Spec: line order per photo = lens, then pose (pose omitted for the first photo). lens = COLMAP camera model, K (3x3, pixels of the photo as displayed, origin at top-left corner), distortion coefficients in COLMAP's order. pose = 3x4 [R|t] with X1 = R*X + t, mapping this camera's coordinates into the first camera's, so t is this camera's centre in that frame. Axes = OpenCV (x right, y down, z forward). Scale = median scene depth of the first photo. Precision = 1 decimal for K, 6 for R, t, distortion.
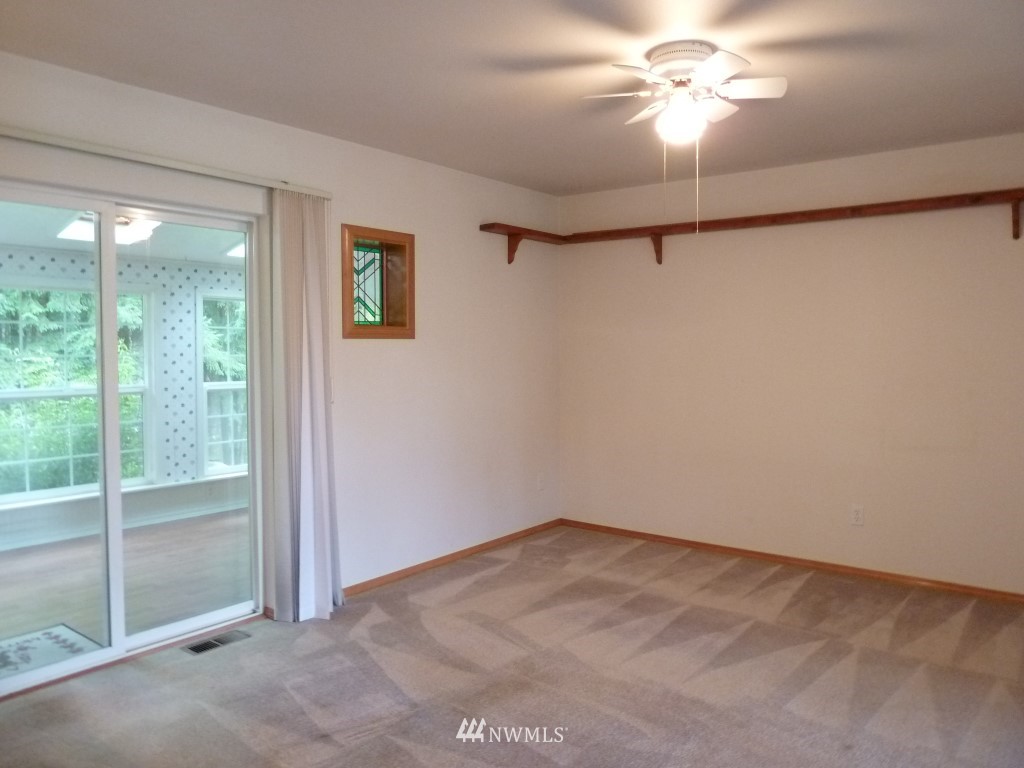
lens RADIAL K [[766.9, 0, 512.0], [0, 766.9, 384.0], [0, 0, 1]] dist [-0.035177, -0.004354]
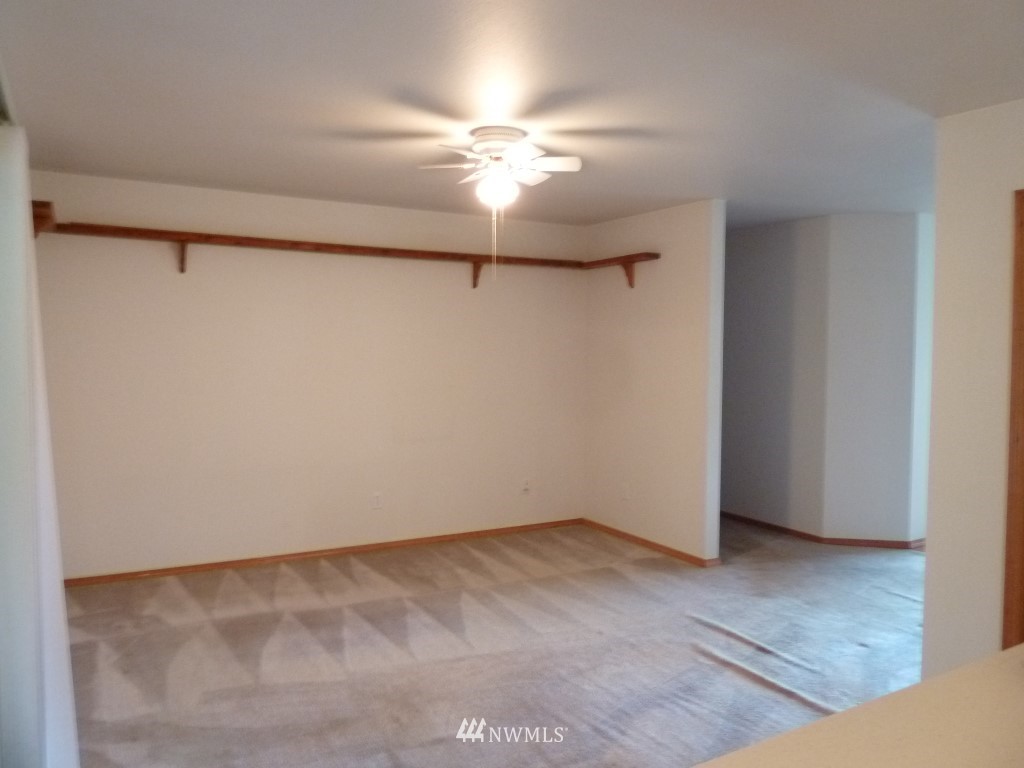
lens RADIAL K [[766.9, 0, 512.0], [0, 766.9, 384.0], [0, 0, 1]] dist [-0.035177, -0.004354]
pose [[0.353732, -0.037201, 0.934607, -0.715794], [0.028343, 0.999176, 0.029044, -0.051873], [-0.934917, 0.016216, 0.354495, 0.412623]]
